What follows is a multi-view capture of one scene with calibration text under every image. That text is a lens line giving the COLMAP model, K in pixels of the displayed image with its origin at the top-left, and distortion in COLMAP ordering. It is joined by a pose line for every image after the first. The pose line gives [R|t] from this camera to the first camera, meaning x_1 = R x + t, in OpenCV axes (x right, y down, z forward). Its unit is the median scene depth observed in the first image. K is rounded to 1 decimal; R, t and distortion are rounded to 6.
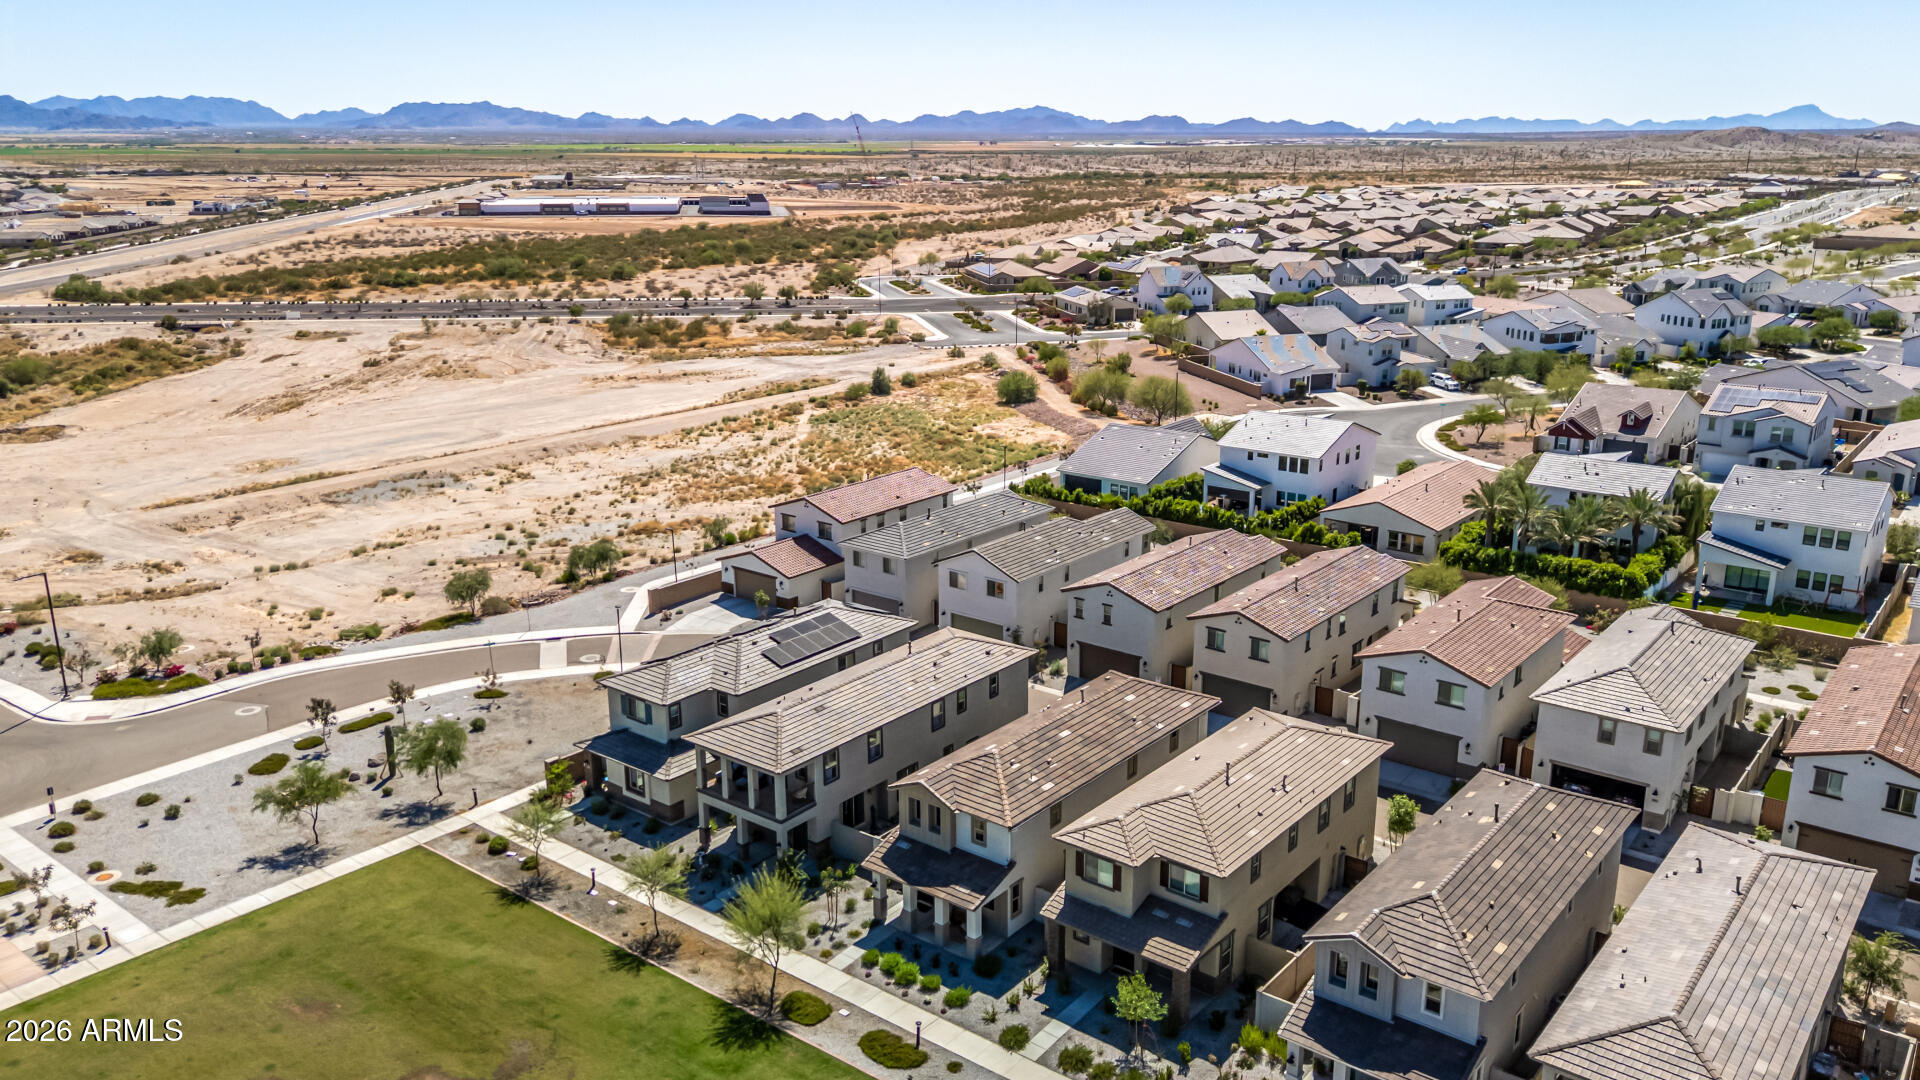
lens RADIAL K [[1428.5, 0, 969.4], [0, 1428.5, 549.8], [0, 0, 1]] dist [0.074630, -0.083316]
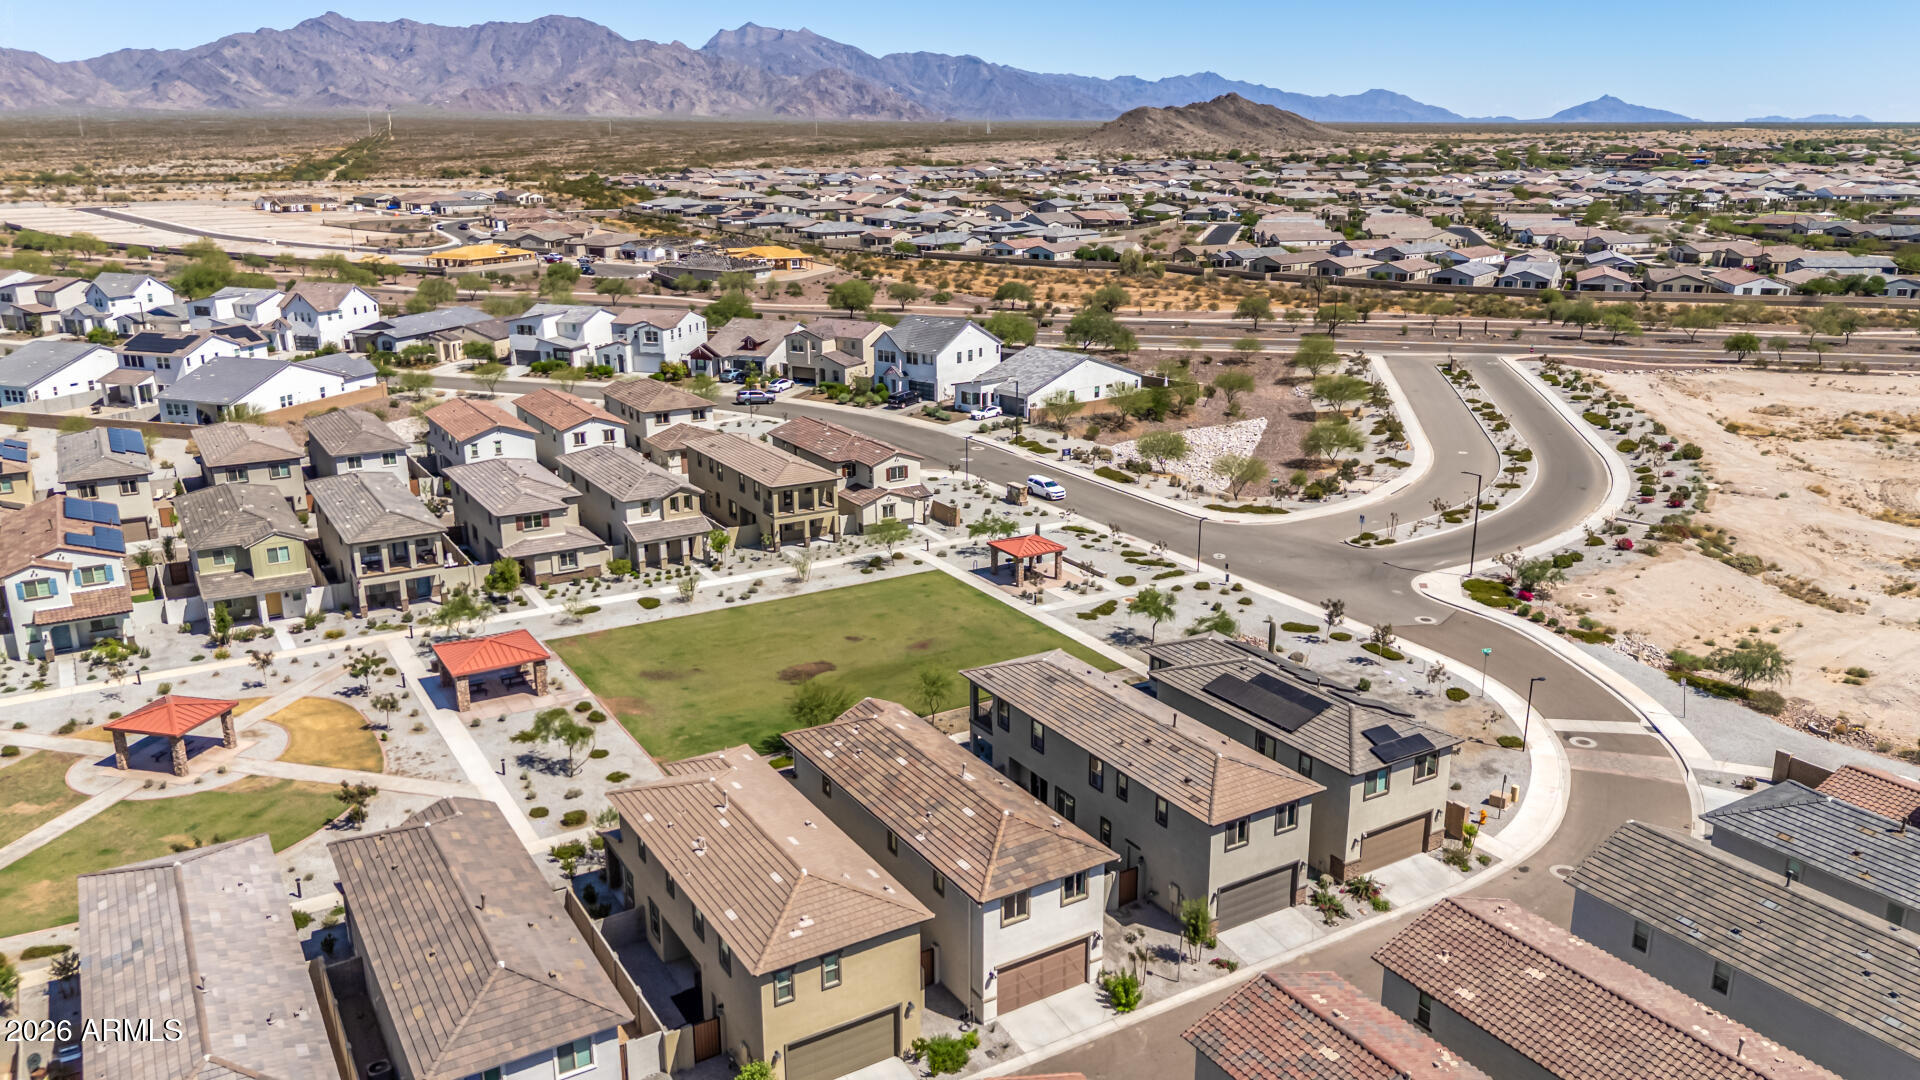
lens RADIAL K [[1405.0, 0, 967.1], [0, 1405.0, 546.4], [0, 0, 1]] dist [0.101614, -0.128568]
pose [[-0.343133, 0.274226, -0.898365, 0.532769], [-0.255488, 0.893124, 0.370210, -0.224610], [0.903872, 0.356553, -0.236399, 0.751052]]
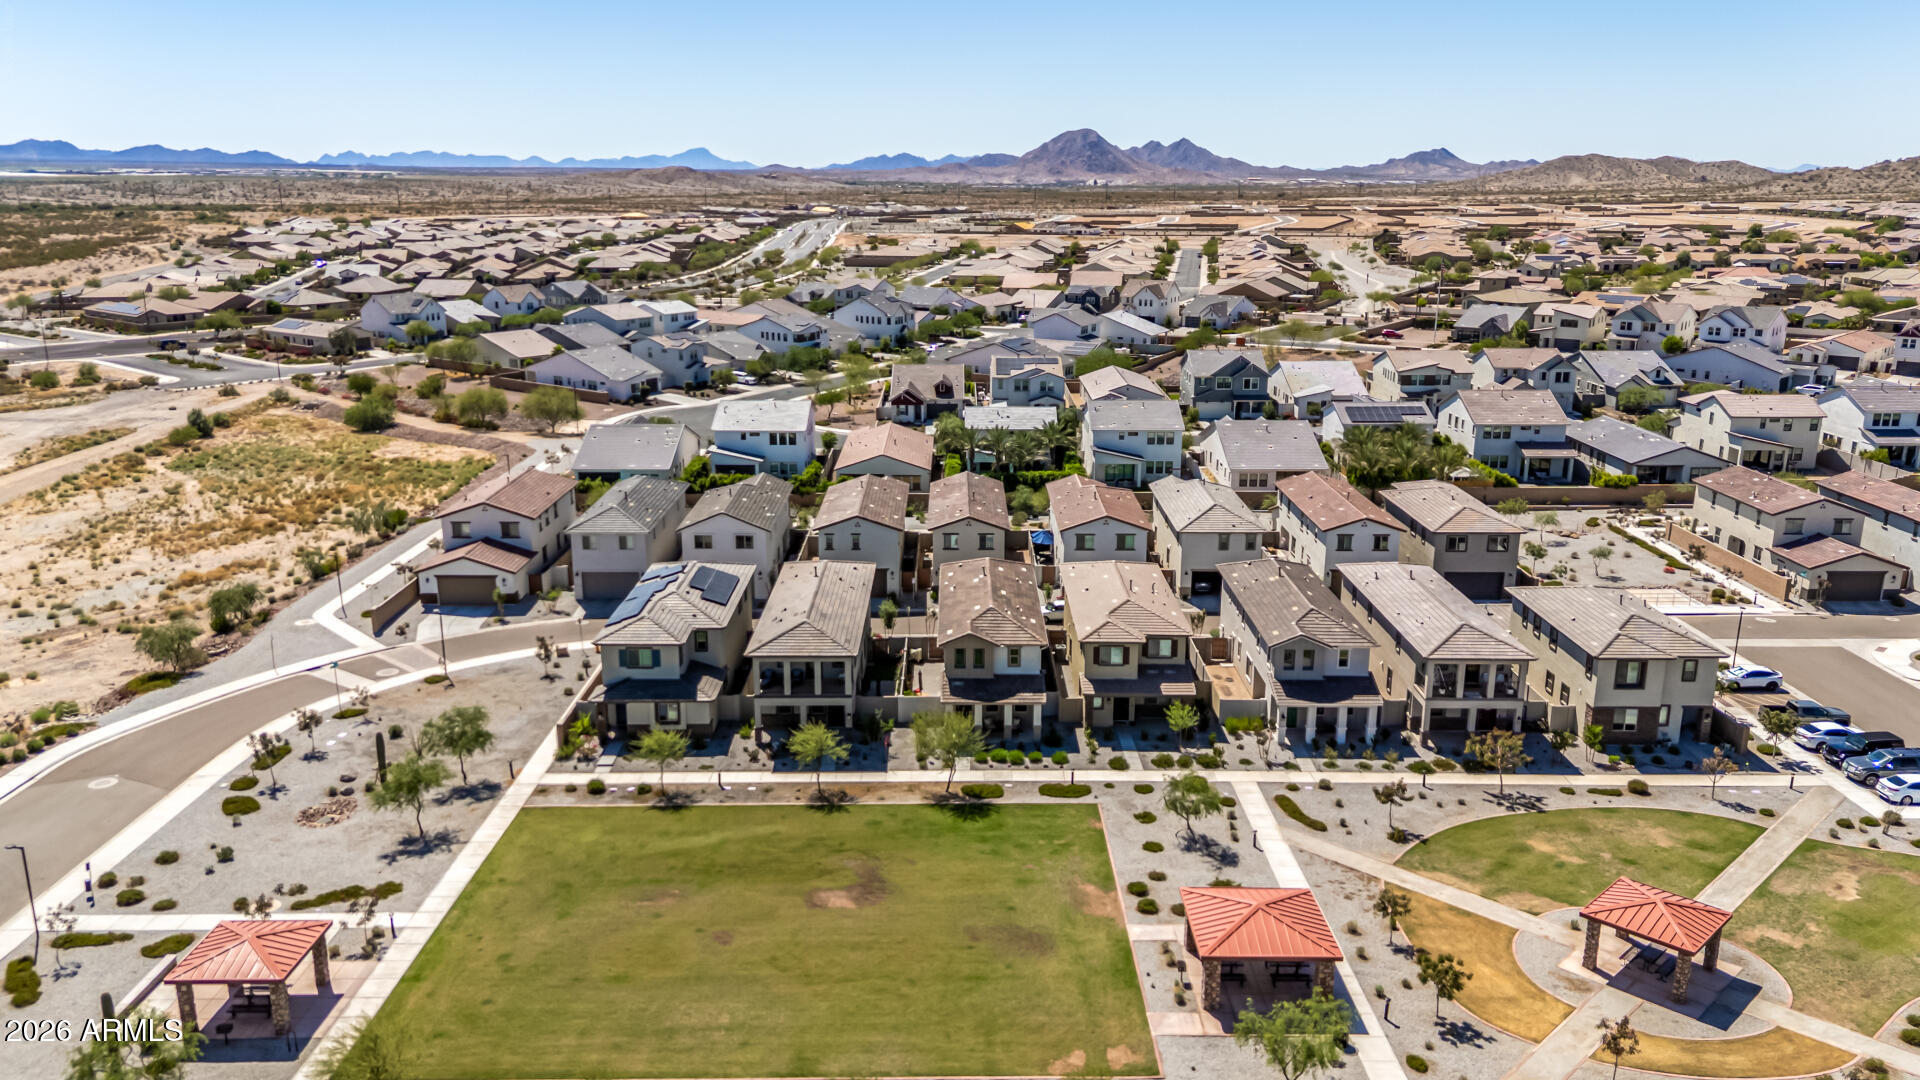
lens RADIAL K [[1412.9, 0, 966.8], [0, 1412.9, 544.9], [0, 0, 1]] dist [0.071070, -0.070616]
pose [[0.778531, -0.151175, 0.609126, -0.495740], [0.164634, 0.985761, 0.034230, 0.017722], [-0.605628, 0.073634, 0.792334, -0.051397]]
